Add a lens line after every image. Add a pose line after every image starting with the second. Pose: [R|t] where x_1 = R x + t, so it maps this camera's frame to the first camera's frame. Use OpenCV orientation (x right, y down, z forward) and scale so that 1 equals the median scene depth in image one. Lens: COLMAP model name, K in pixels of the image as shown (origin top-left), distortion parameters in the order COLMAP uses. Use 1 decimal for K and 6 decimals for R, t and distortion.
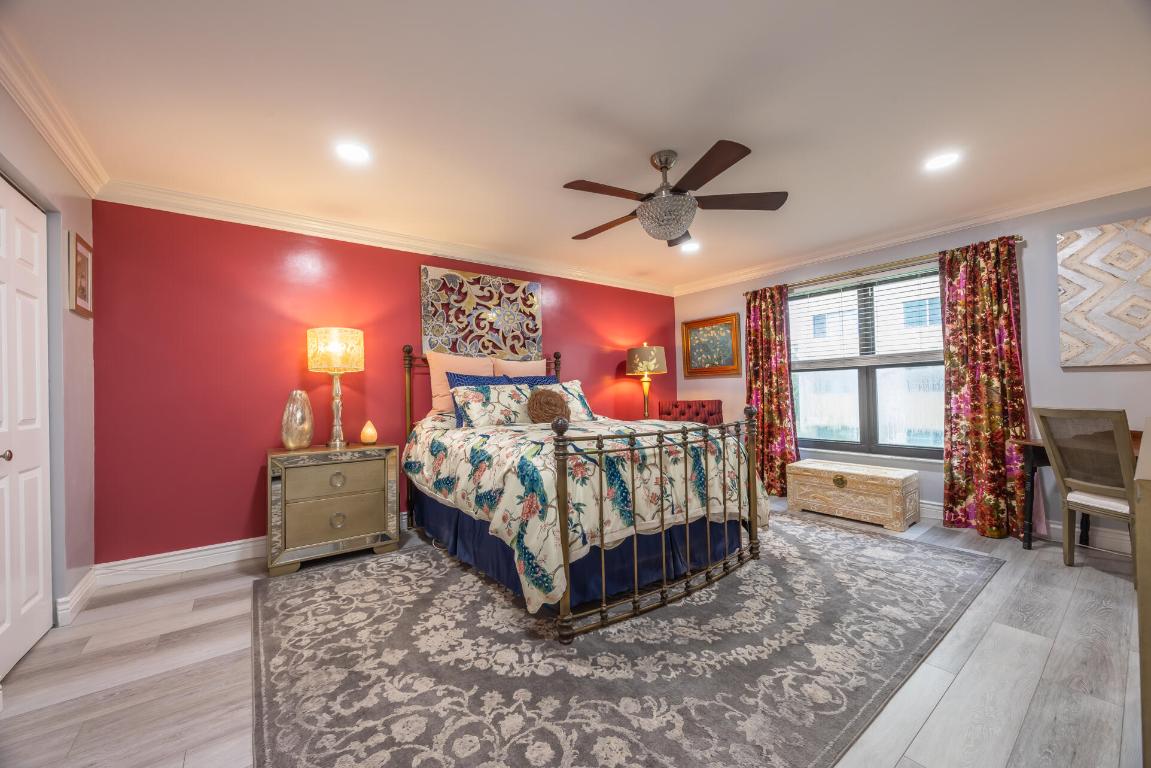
lens RADIAL K [[435.6, 0, 570.2], [0, 435.6, 386.6], [0, 0, 1]] dist [-0.001545, 0.000702]
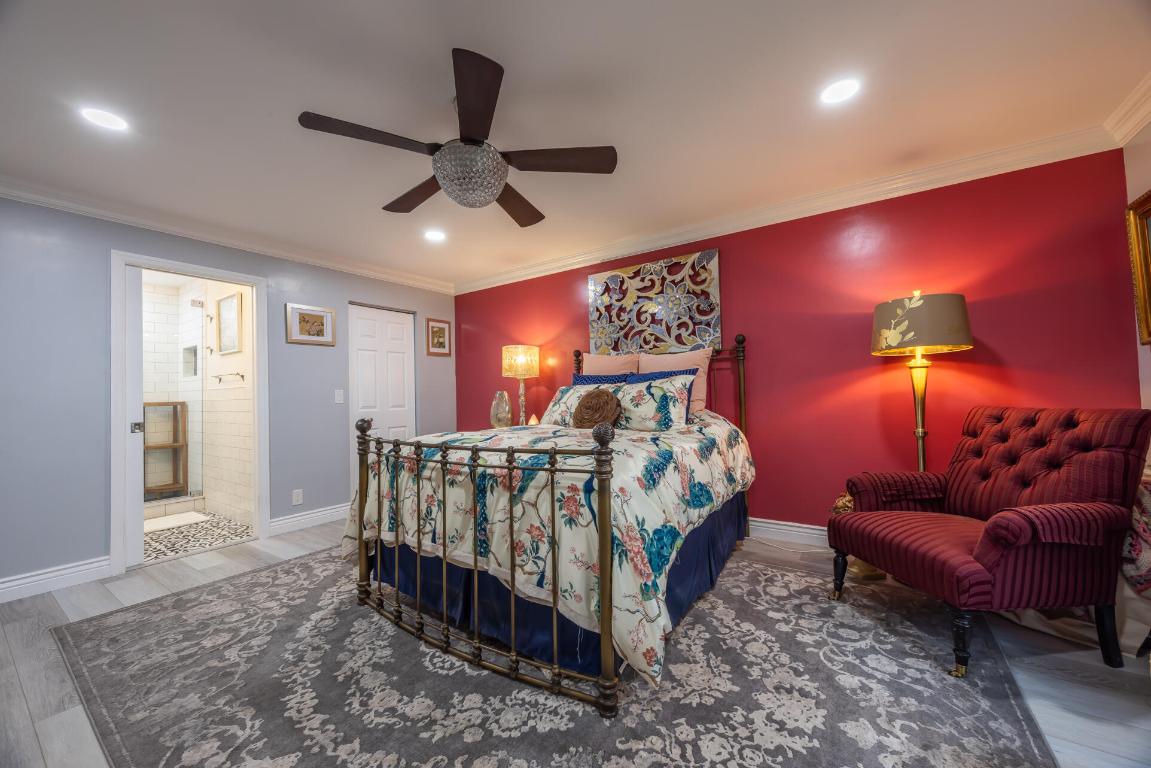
lens RADIAL K [[435.6, 0, 582.6], [0, 435.6, 387.2], [0, 0, 1]] dist [-0.001545, 0.000702]
pose [[0.334412, -0.005119, -0.942413, 1.033393], [0.030701, 0.999514, 0.005465, -0.005691], [0.941927, -0.030761, 0.334406, 0.911605]]
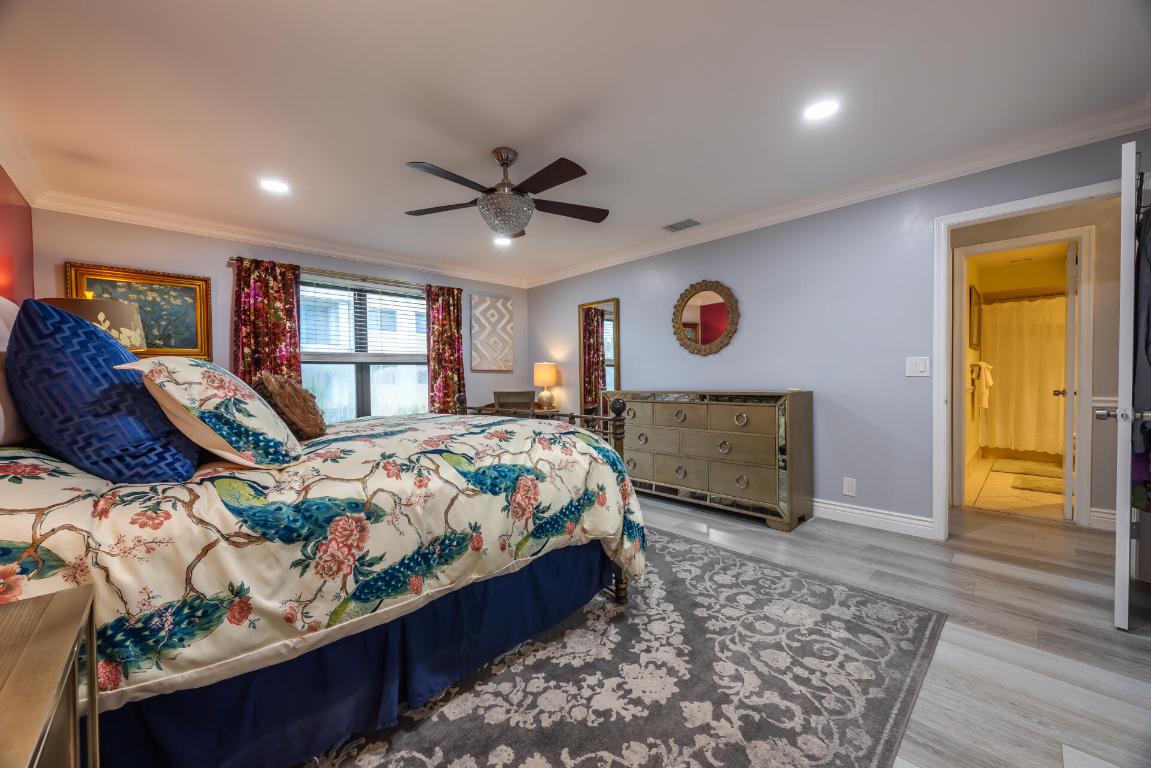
lens RADIAL K [[435.6, 0, 579.1], [0, 435.6, 386.0], [0, 0, 1]] dist [-0.001545, 0.000702]
pose [[-0.121302, 0.003061, 0.992611, -0.838333], [0.002096, 0.999994, -0.002828, 0.031987], [-0.992613, 0.001738, -0.121308, 0.950343]]
